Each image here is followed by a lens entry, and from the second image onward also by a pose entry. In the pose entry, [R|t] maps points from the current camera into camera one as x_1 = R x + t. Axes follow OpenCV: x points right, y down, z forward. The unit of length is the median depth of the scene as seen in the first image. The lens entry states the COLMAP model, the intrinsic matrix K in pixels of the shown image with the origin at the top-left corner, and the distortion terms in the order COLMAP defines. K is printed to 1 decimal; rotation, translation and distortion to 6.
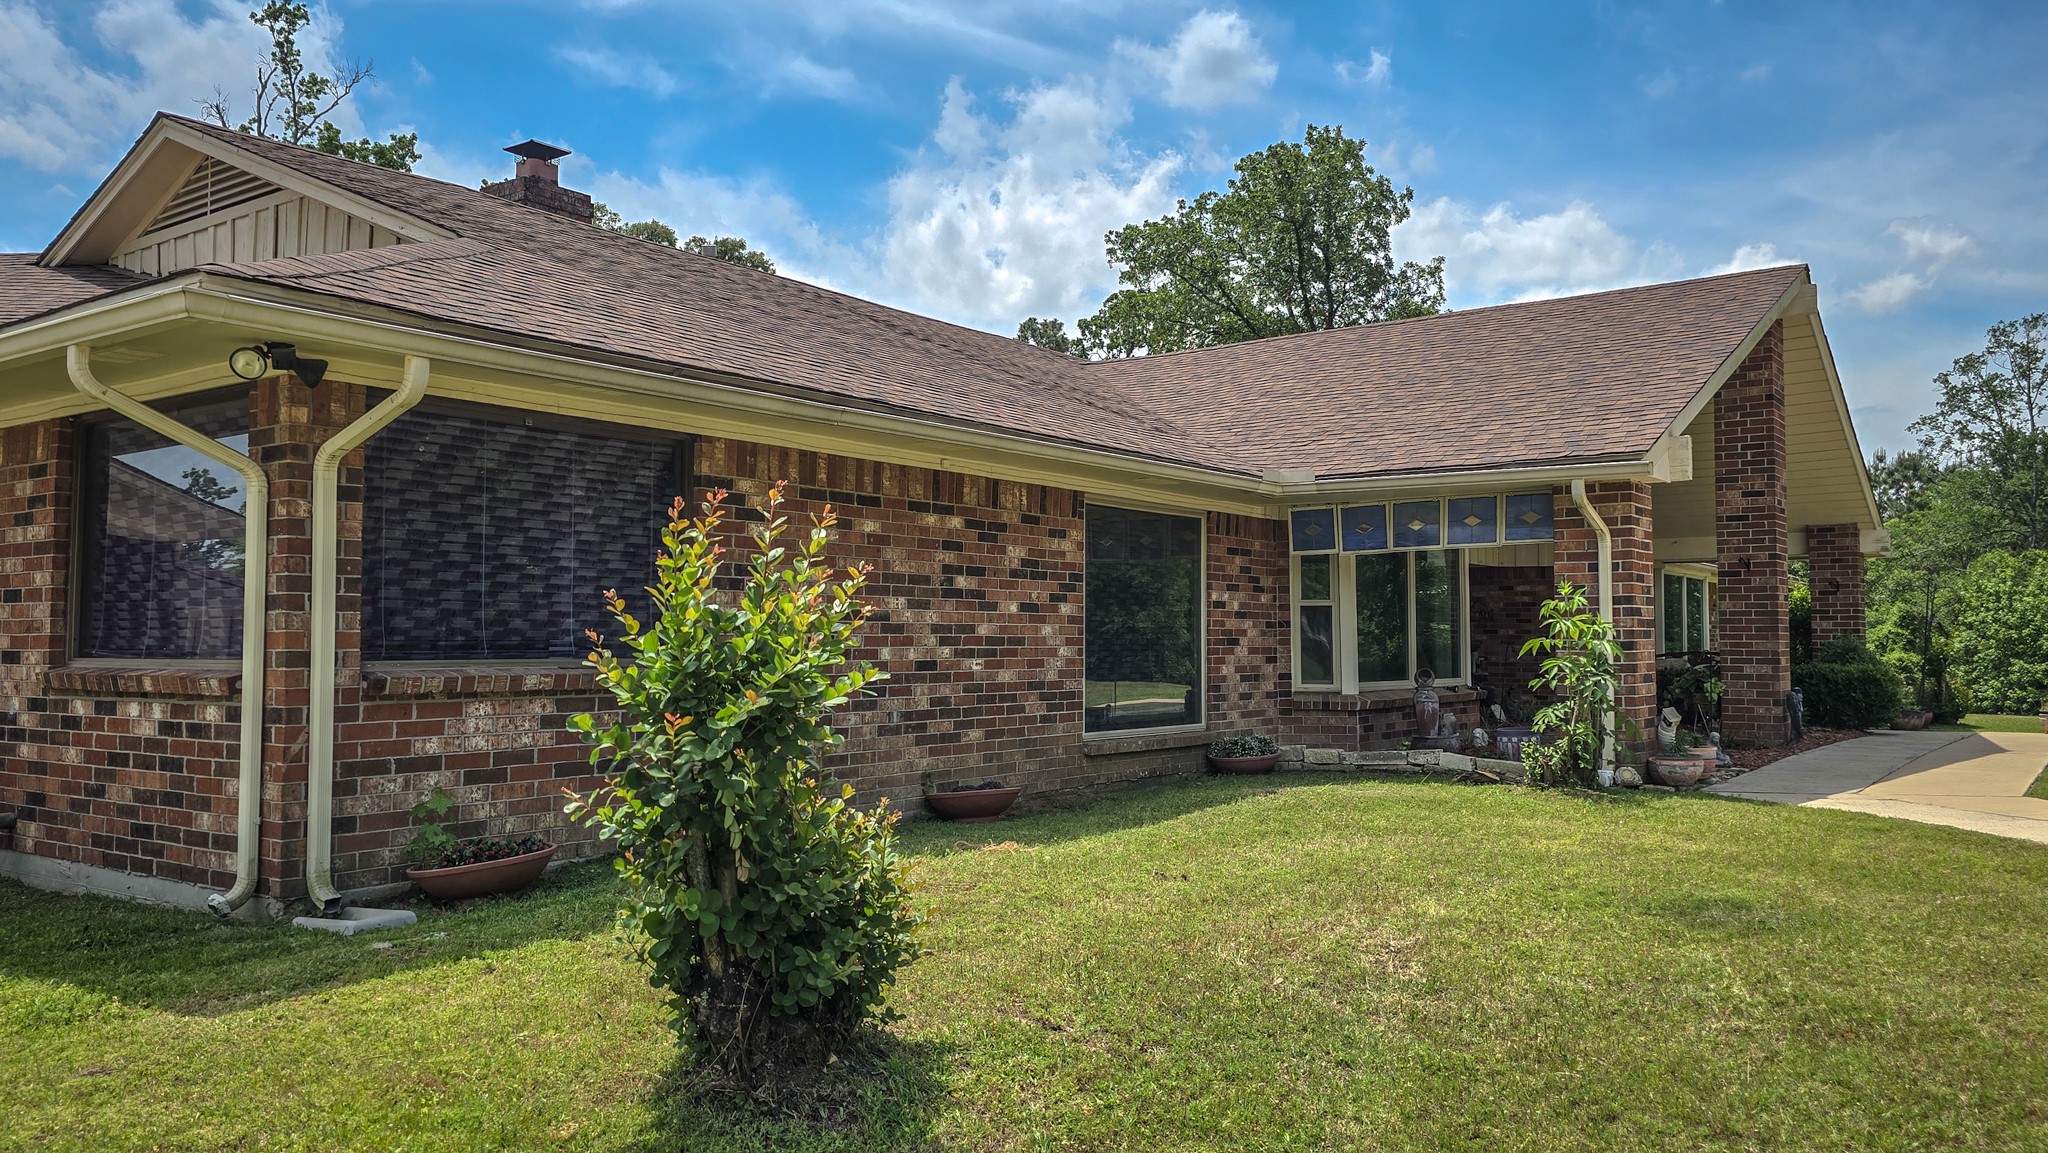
lens RADIAL K [[1461.5, 0, 1024.0], [0, 1461.5, 576.5], [0, 0, 1]] dist [0.076145, -0.000922]
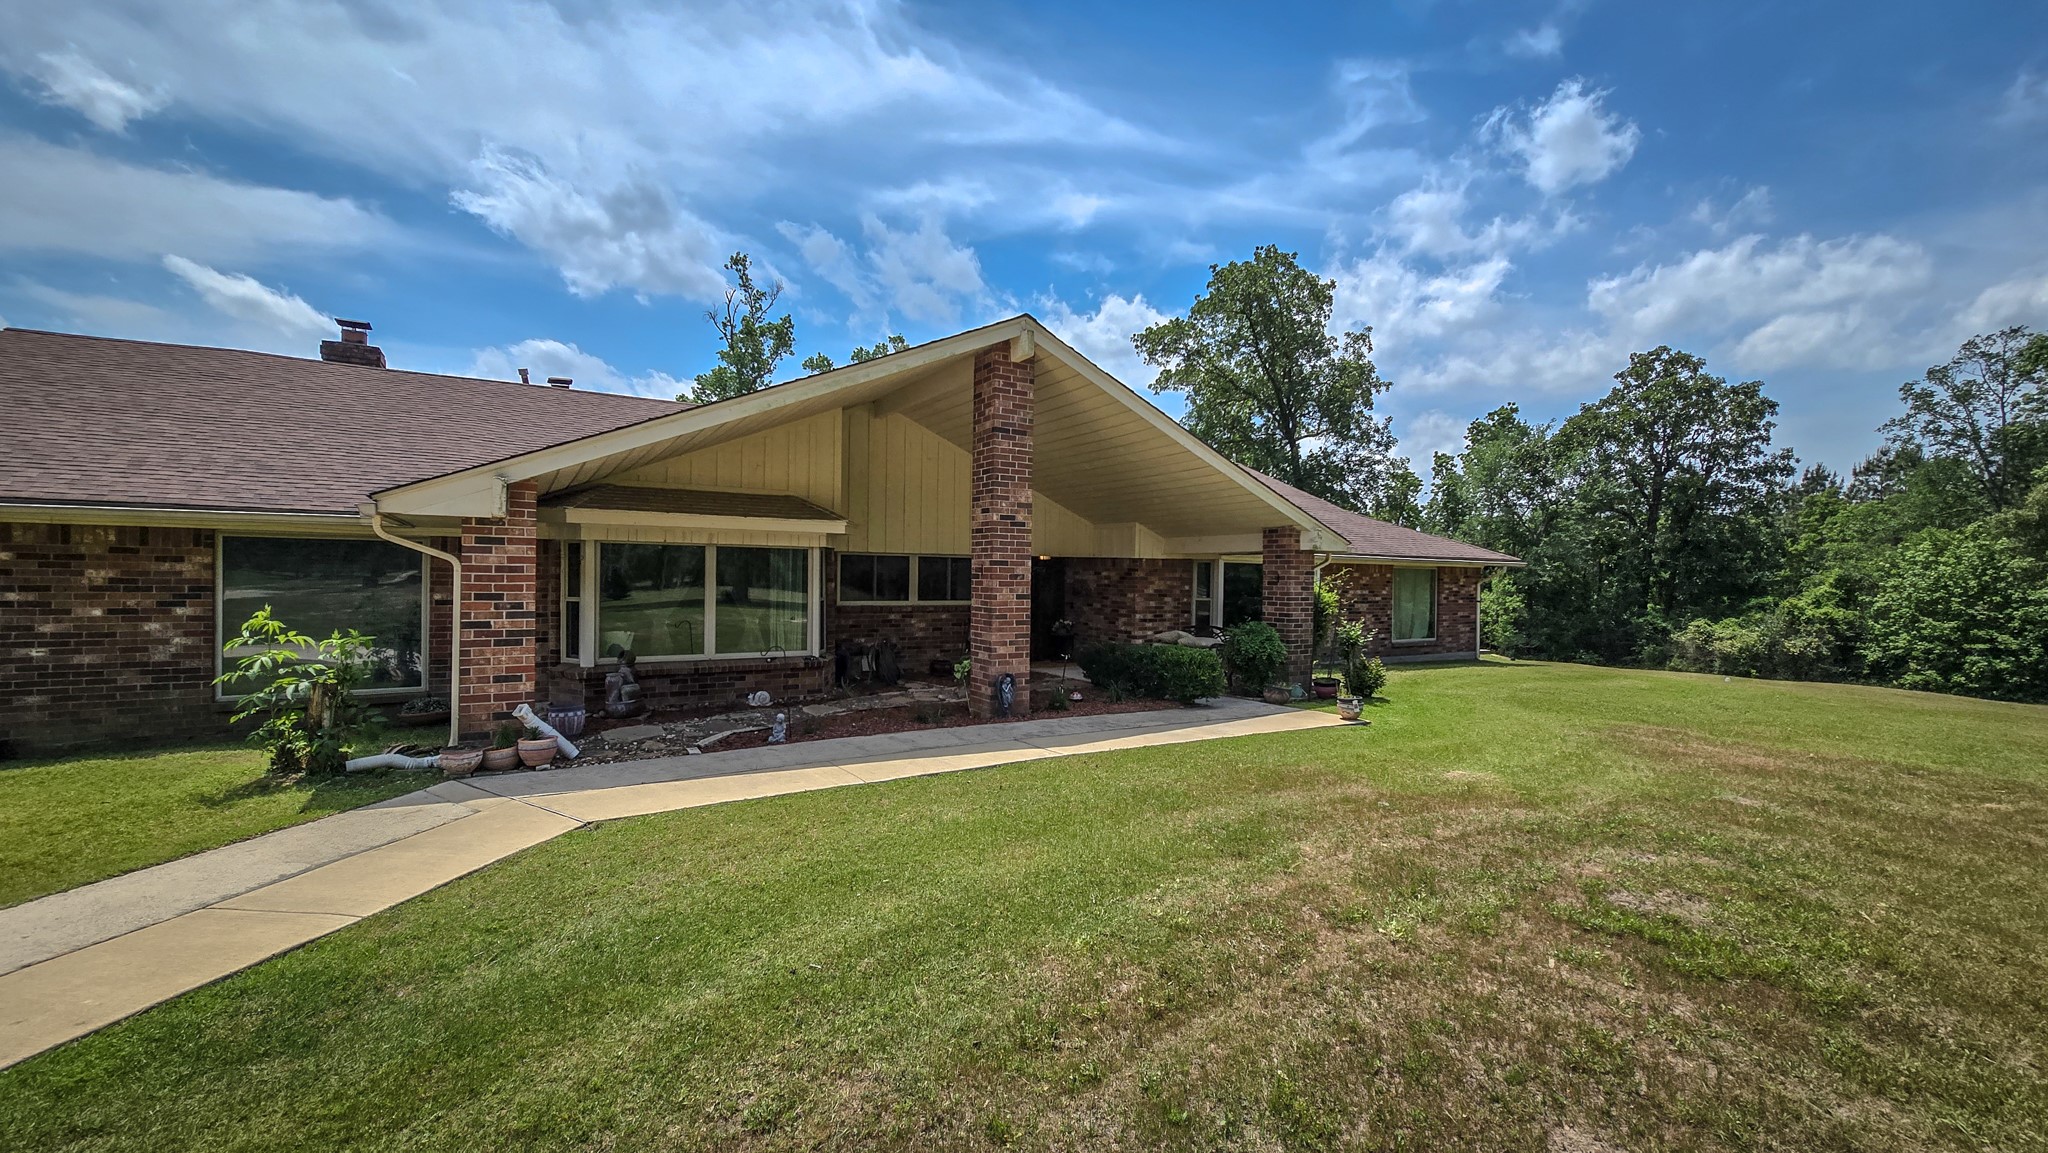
lens RADIAL K [[834.2, 0, 1024.0], [0, 834.2, 576.5], [0, 0, 1]] dist [0.026363, 0.000011]
pose [[0.937034, 0.009595, -0.349107, 1.104236], [0.004411, 0.999218, 0.039302, -0.041582], [0.349211, -0.038367, 0.936258, 0.501956]]
